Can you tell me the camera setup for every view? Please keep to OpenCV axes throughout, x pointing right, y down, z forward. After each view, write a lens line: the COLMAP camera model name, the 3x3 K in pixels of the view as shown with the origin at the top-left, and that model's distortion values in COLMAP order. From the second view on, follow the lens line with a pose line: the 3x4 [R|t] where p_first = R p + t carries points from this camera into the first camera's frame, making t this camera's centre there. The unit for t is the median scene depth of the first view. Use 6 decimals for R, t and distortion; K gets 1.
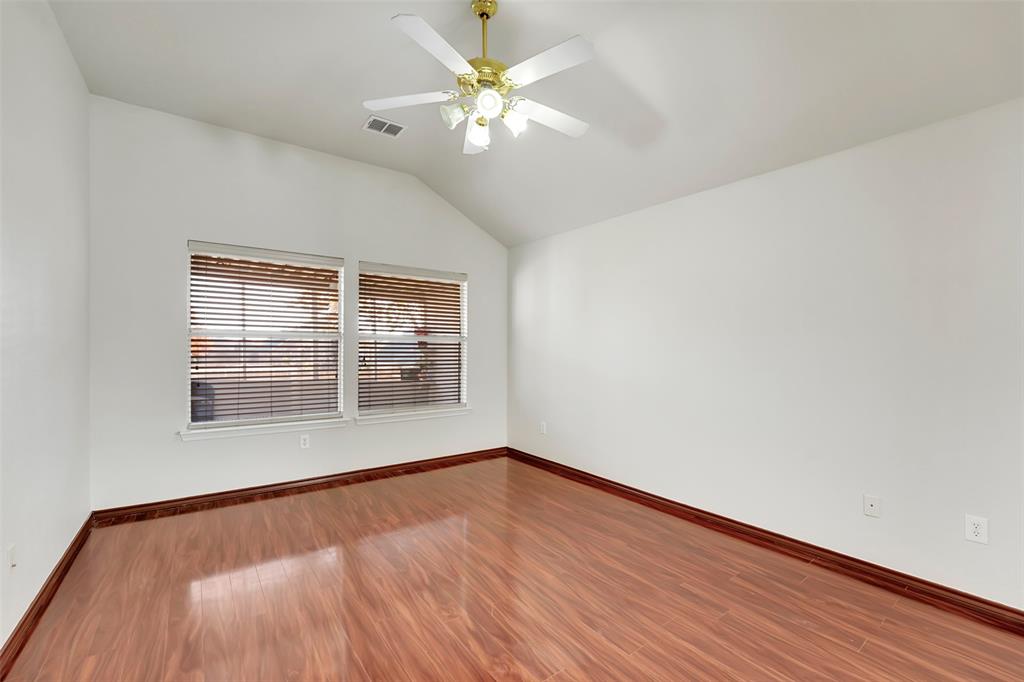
lens RADIAL K [[429.8, 0, 517.5], [0, 429.8, 341.6], [0, 0, 1]] dist [-0.028105, -0.000275]
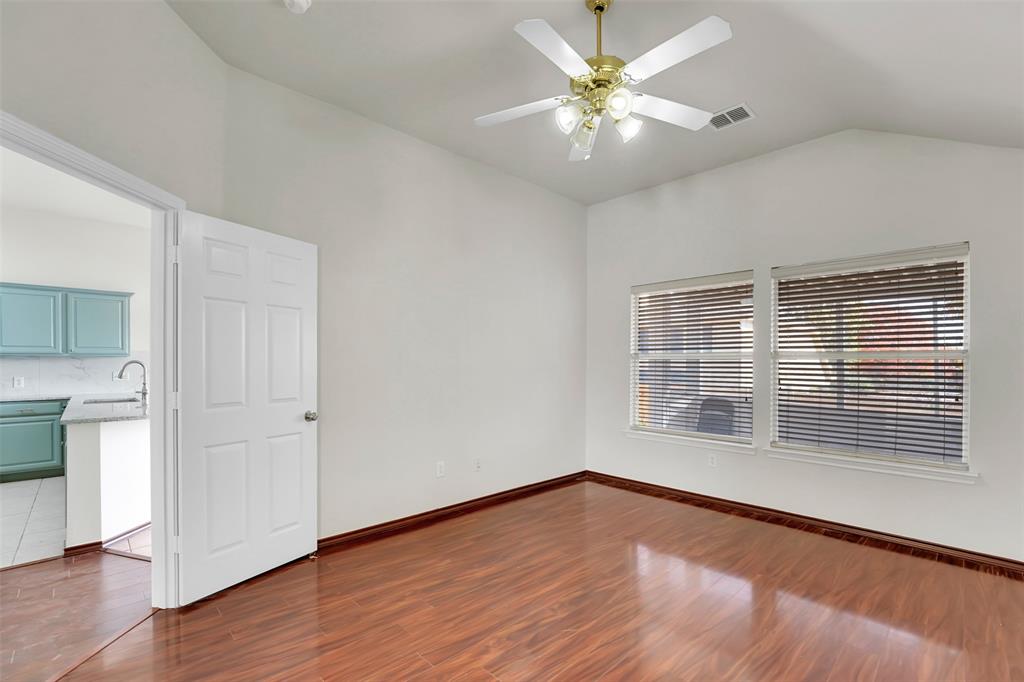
lens RADIAL K [[454.2, 0, 511.4], [0, 454.2, 370.1], [0, 0, 1]] dist [-0.024227, 0.000382]
pose [[0.115936, 0.004876, -0.993245, 0.508429], [0.002956, 0.999982, 0.005254, 0.012571], [0.993252, -0.003545, 0.115920, 0.393100]]
